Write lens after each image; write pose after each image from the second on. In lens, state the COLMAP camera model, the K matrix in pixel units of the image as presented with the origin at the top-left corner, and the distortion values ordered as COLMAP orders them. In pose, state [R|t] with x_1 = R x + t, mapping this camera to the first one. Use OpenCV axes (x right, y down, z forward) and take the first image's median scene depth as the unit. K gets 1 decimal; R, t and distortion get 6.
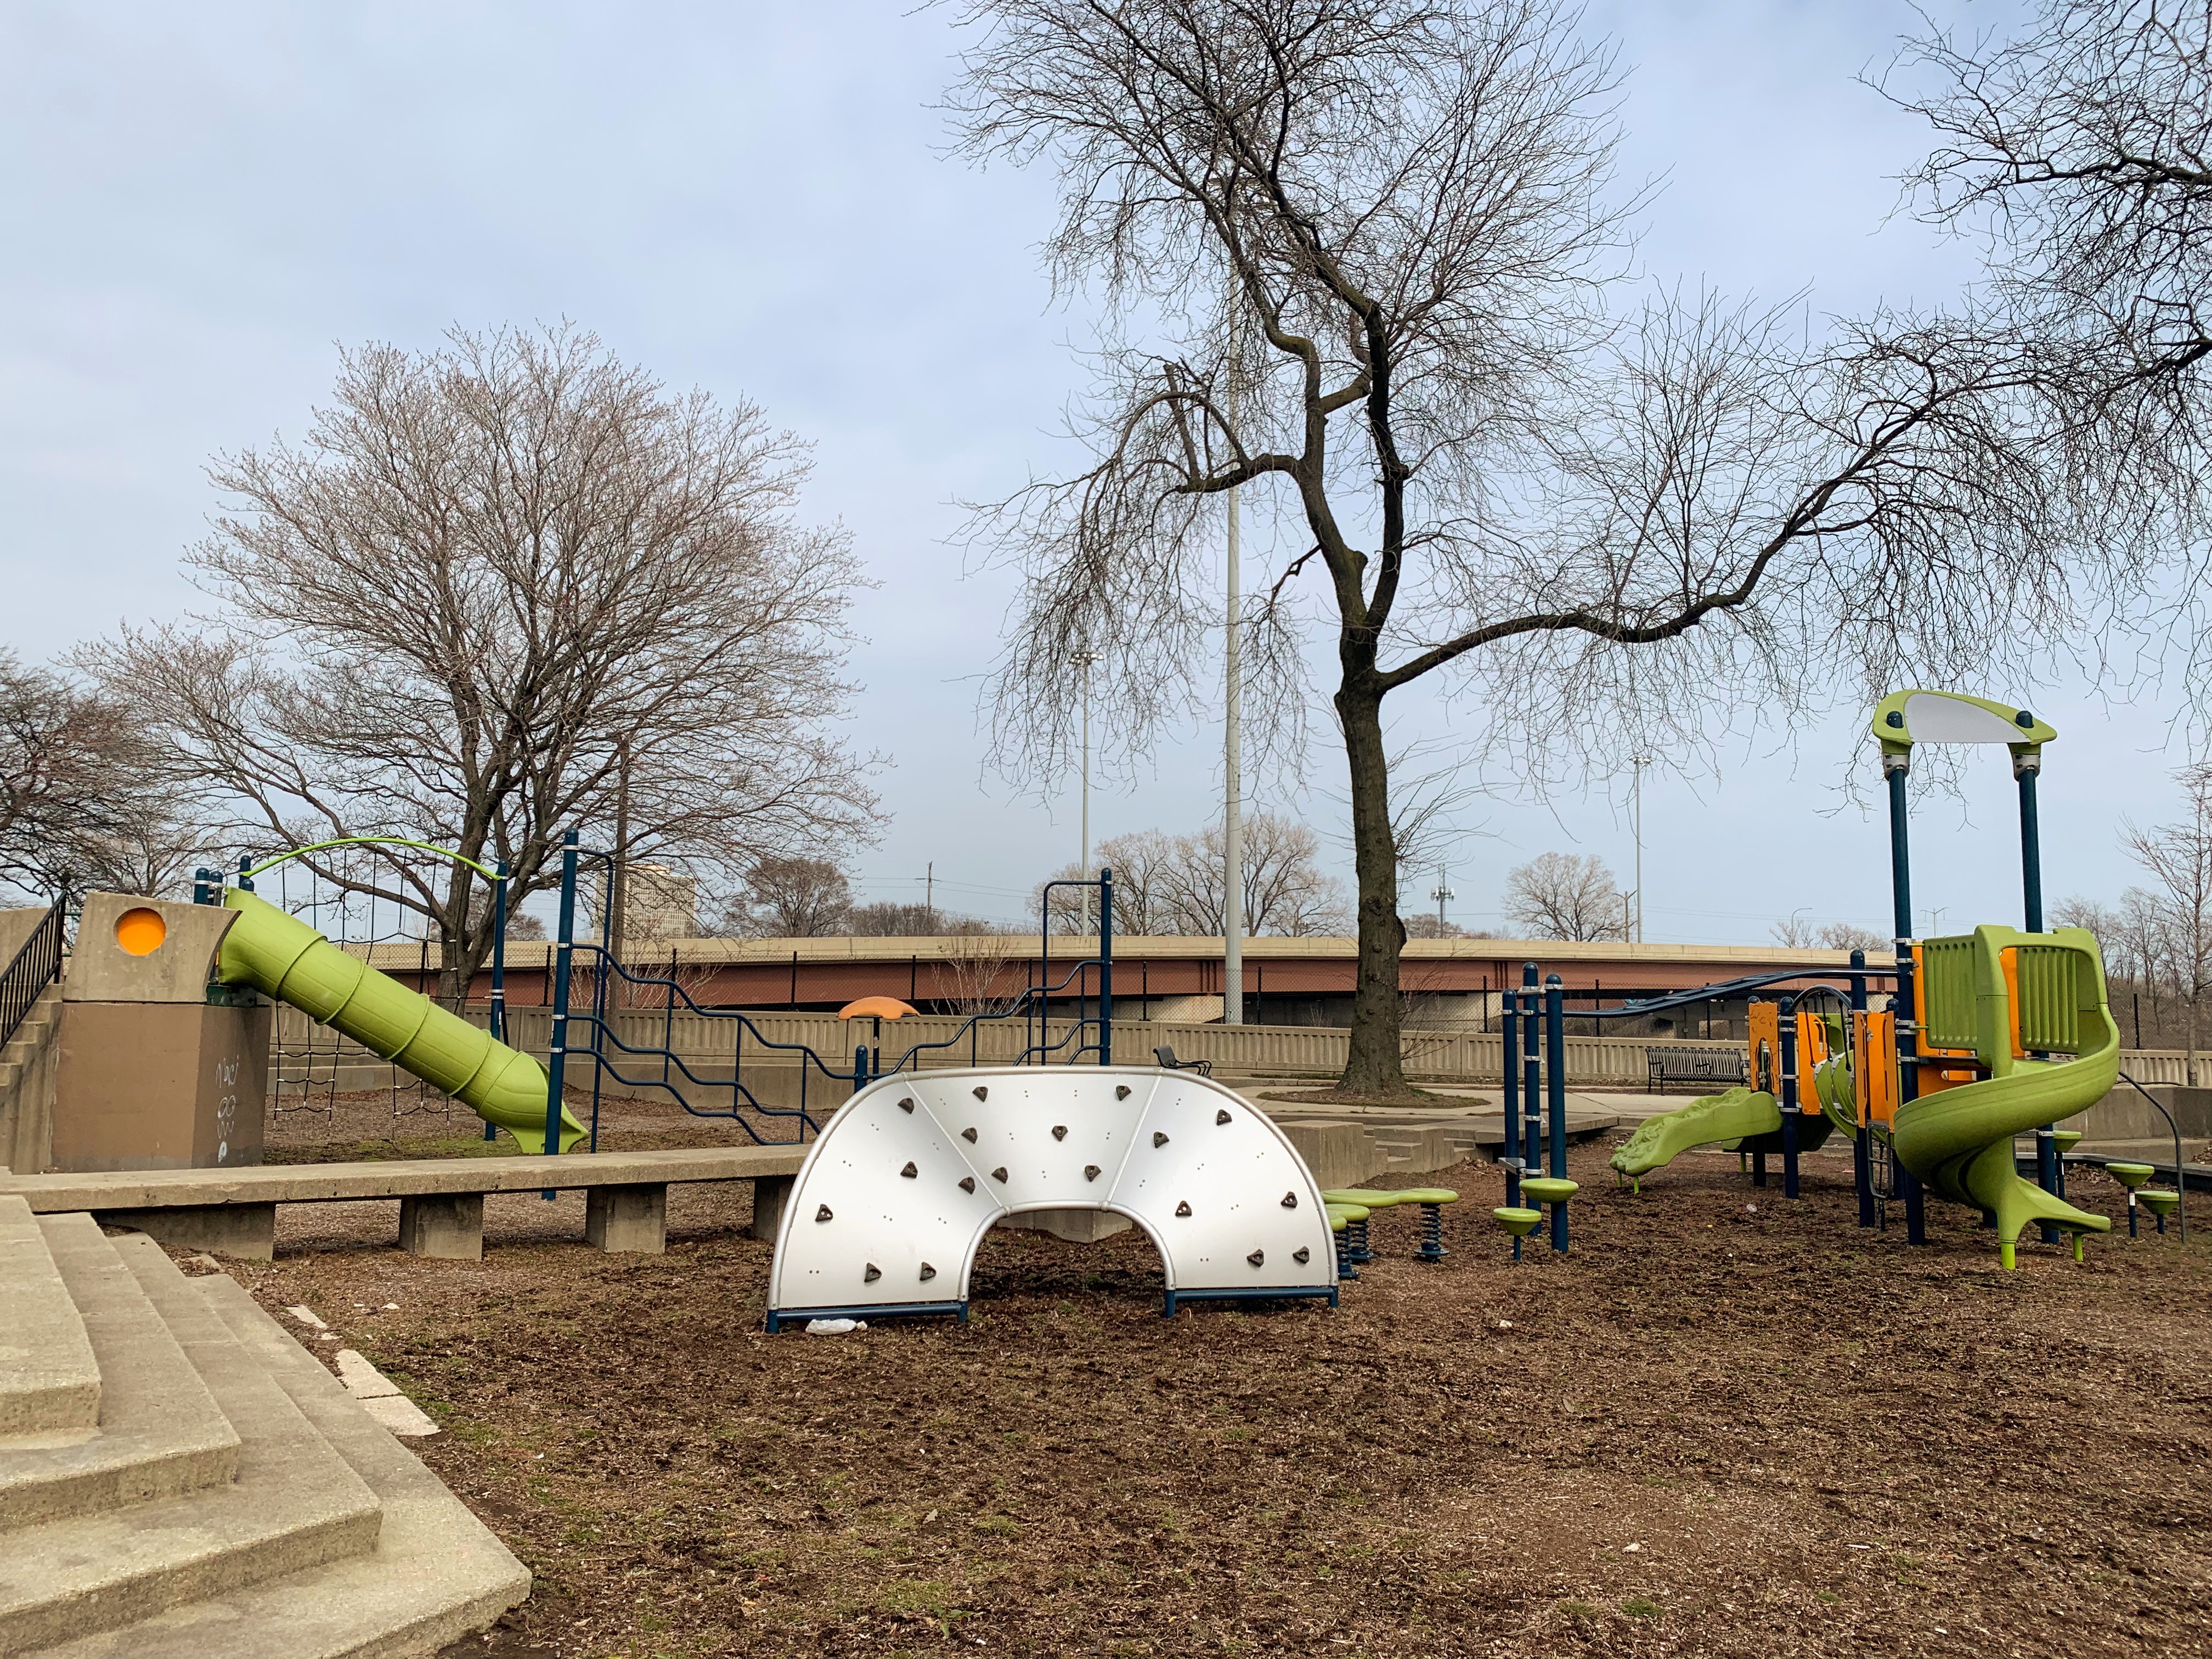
lens RADIAL K [[1676.4, 0, 1110.3], [0, 1676.4, 807.2], [0, 0, 1]] dist [0.062539, -0.087789]
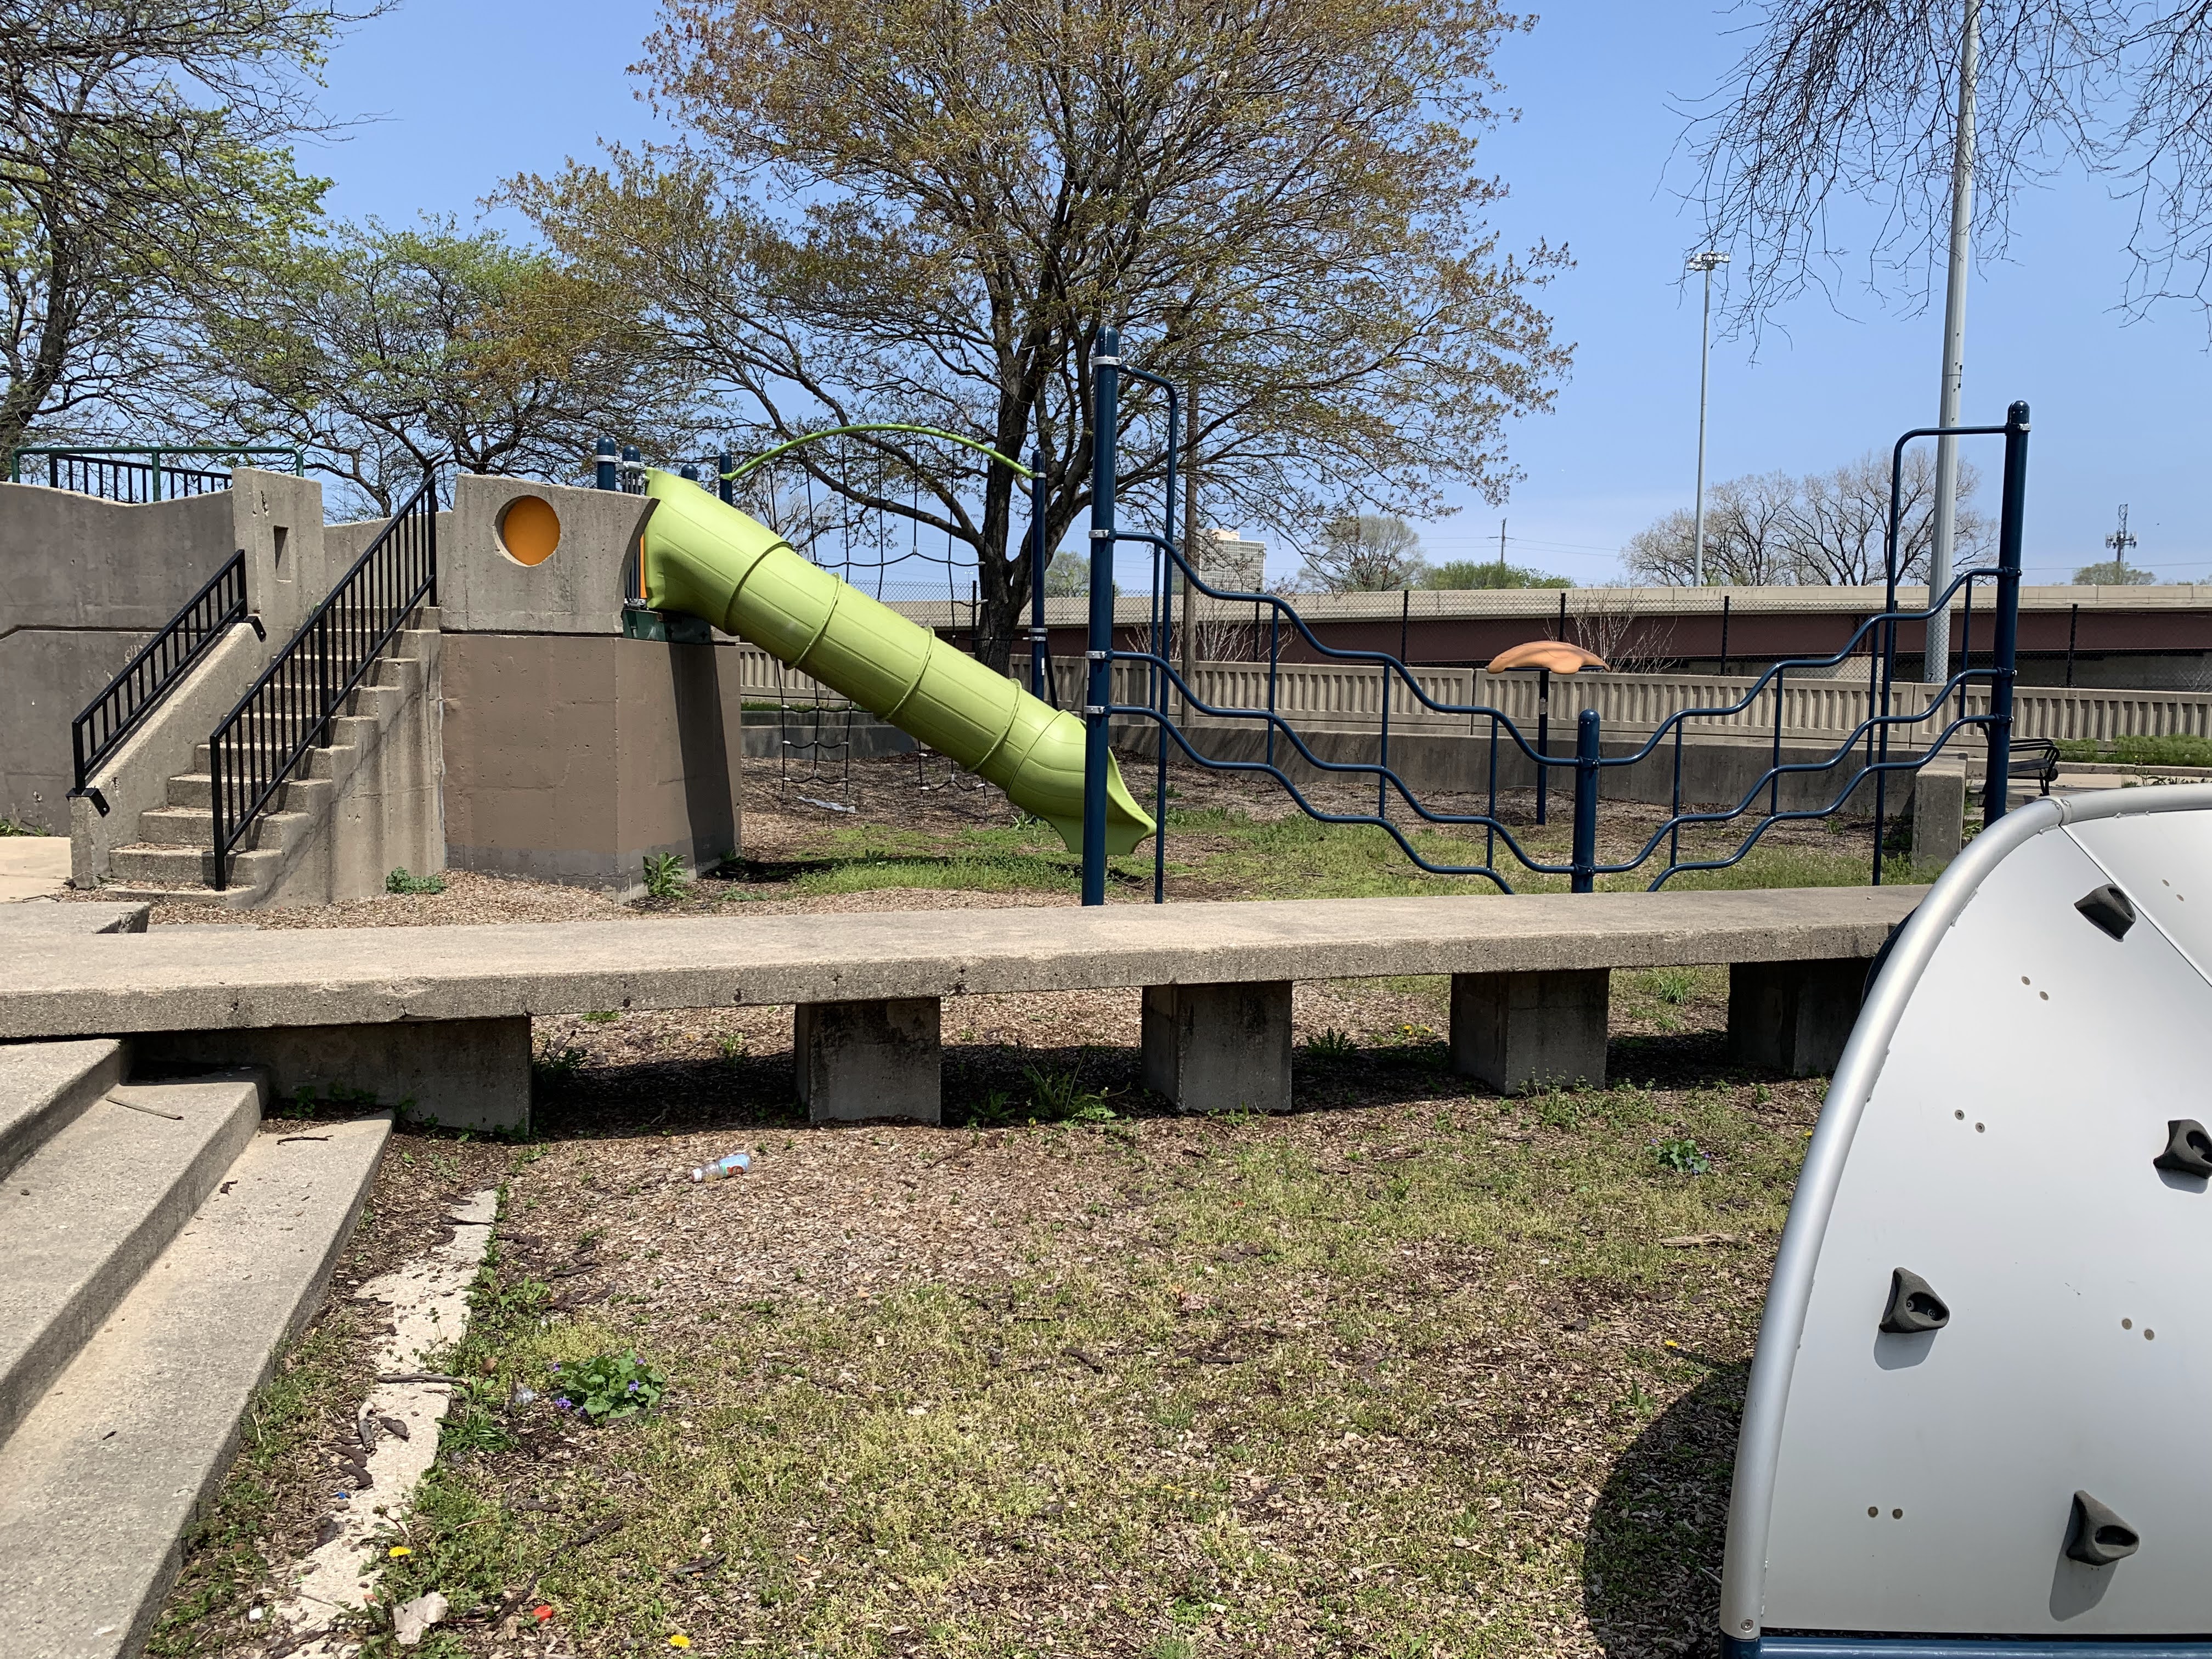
lens RADIAL K [[1705.2, 0, 1132.9], [0, 1705.2, 823.9], [0, 0, 1]] dist [0.090643, -0.090934]
pose [[0.949734, 0.032377, -0.311379, -0.076130], [0.032469, 0.979086, 0.200838, 0.037448], [0.311370, -0.200853, 0.928820, 0.262680]]
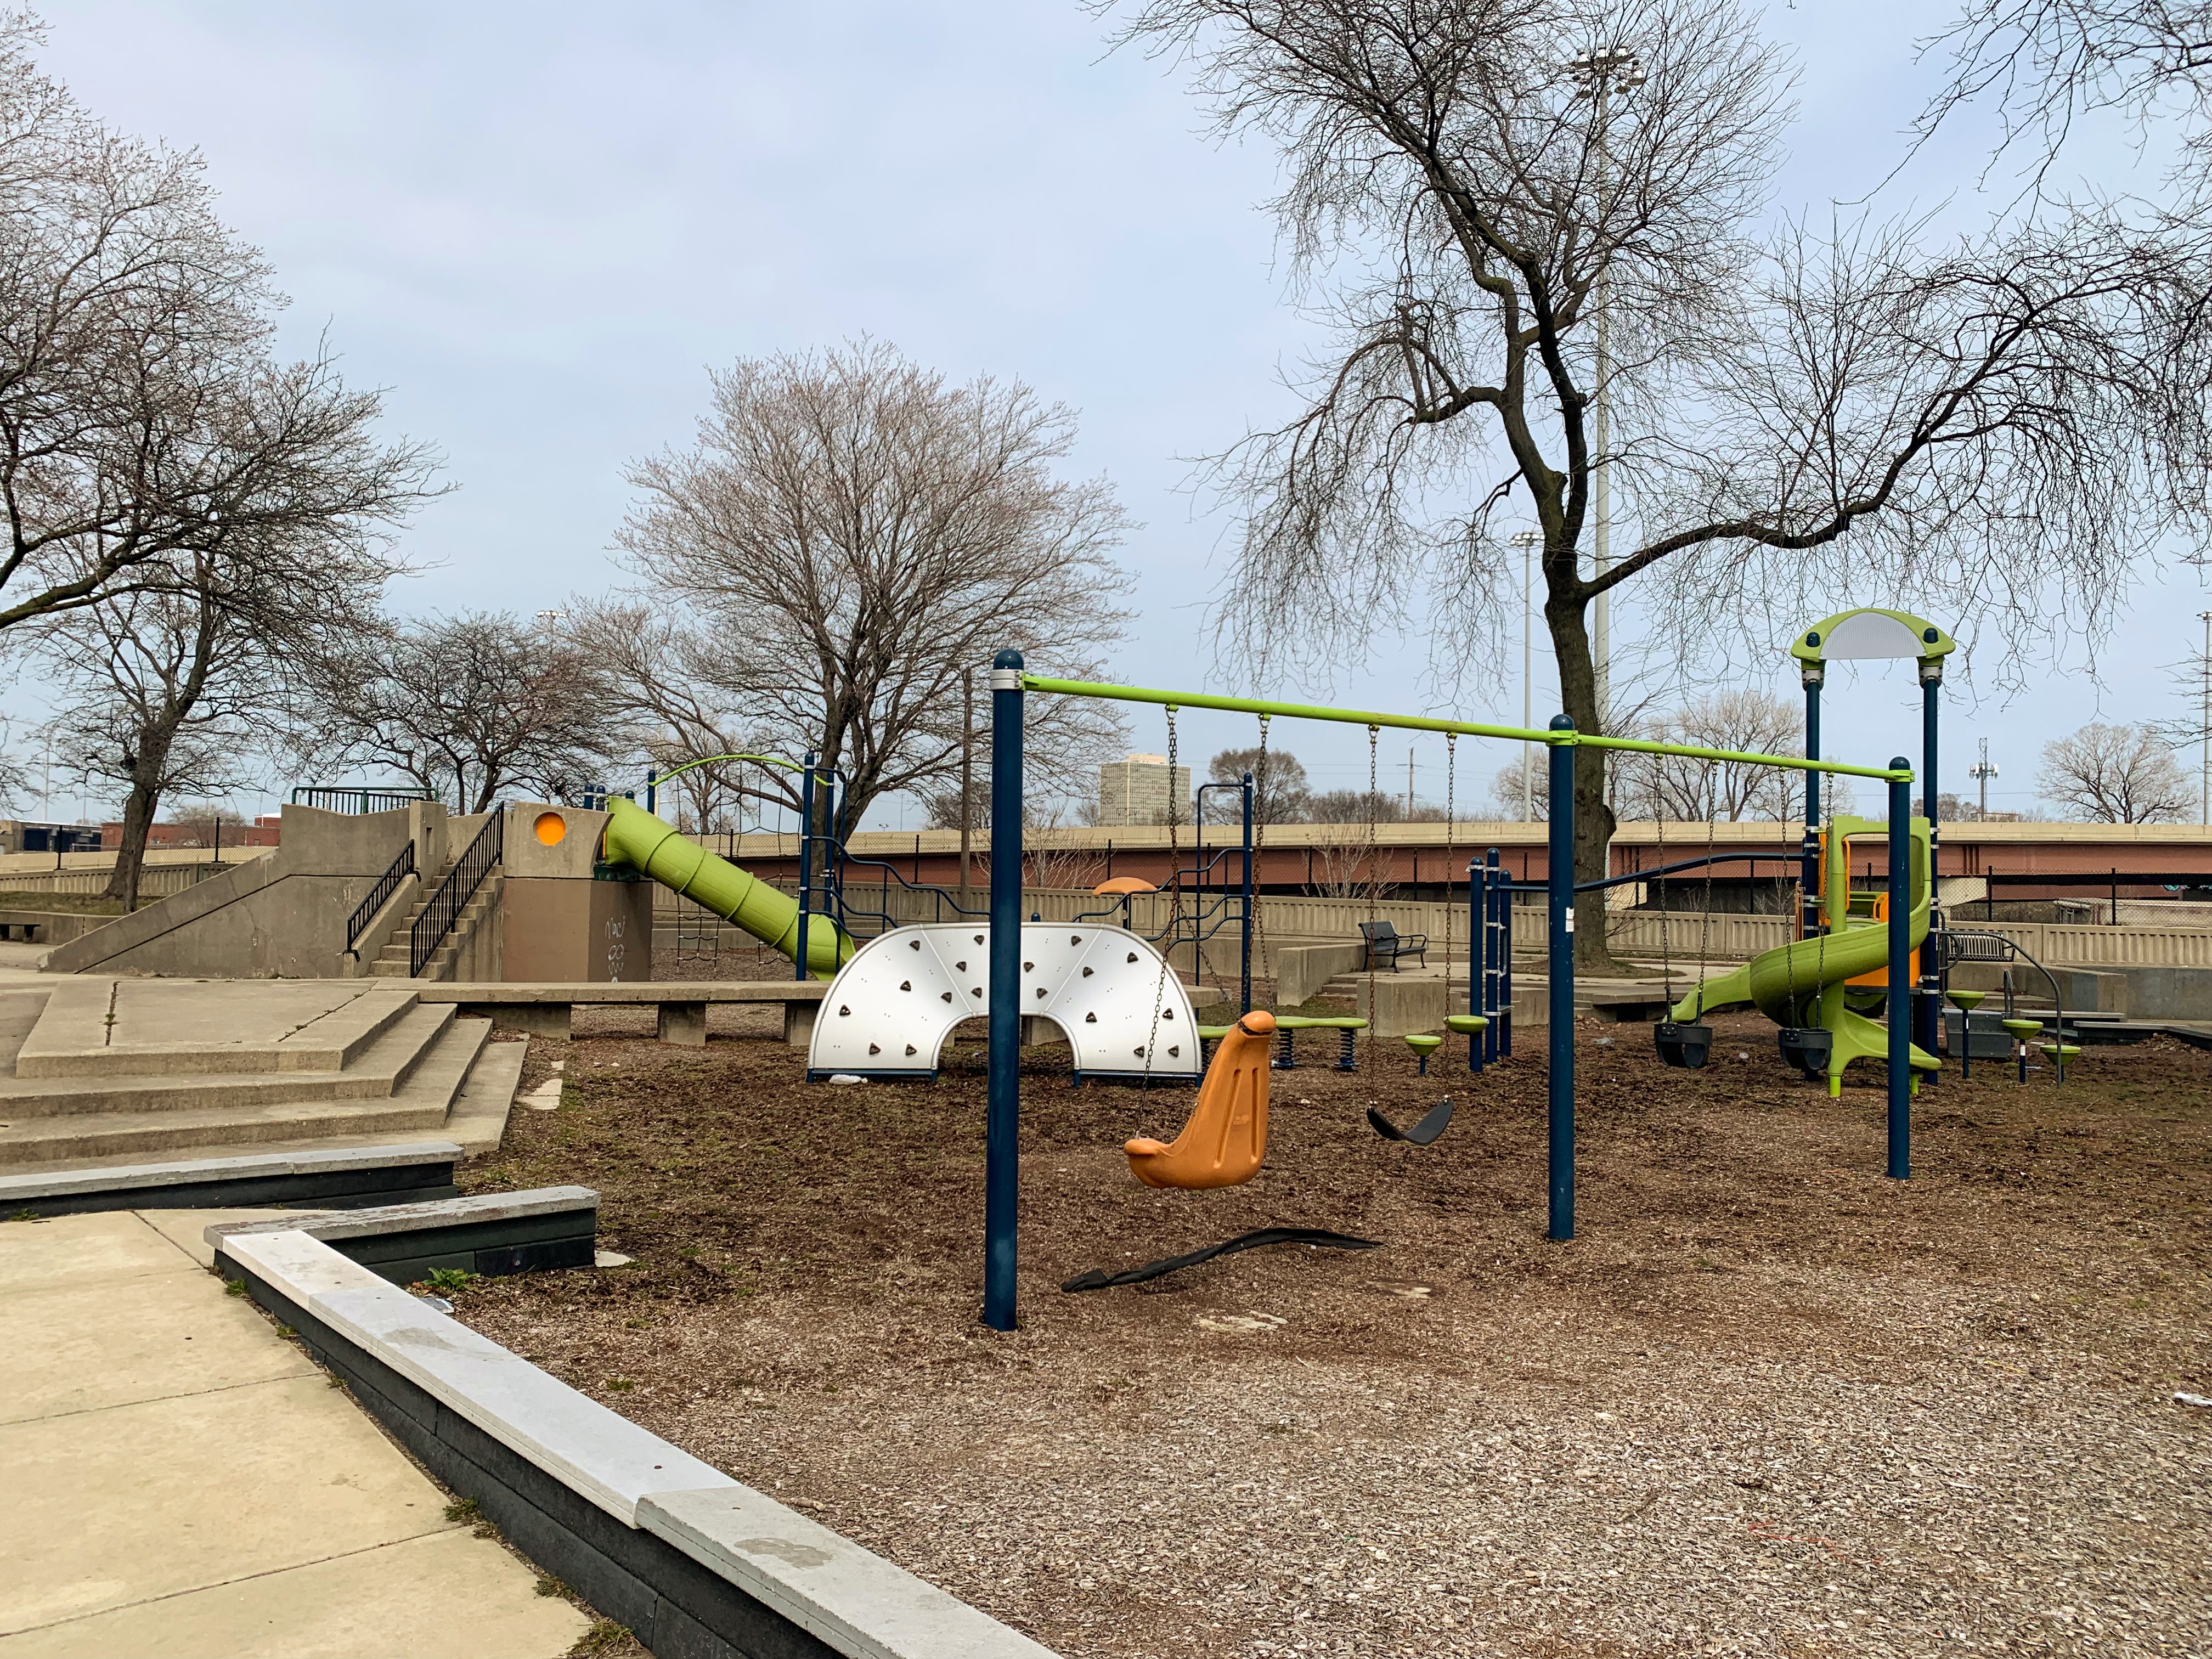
lens RADIAL K [[1676.4, 0, 1110.3], [0, 1676.4, 807.2], [0, 0, 1]] dist [0.062539, -0.087789]
pose [[0.958653, -0.009884, -0.284408, 0.188104], [0.029081, 0.997567, 0.063354, -0.013918], [0.283089, -0.069006, 0.956608, -0.149293]]
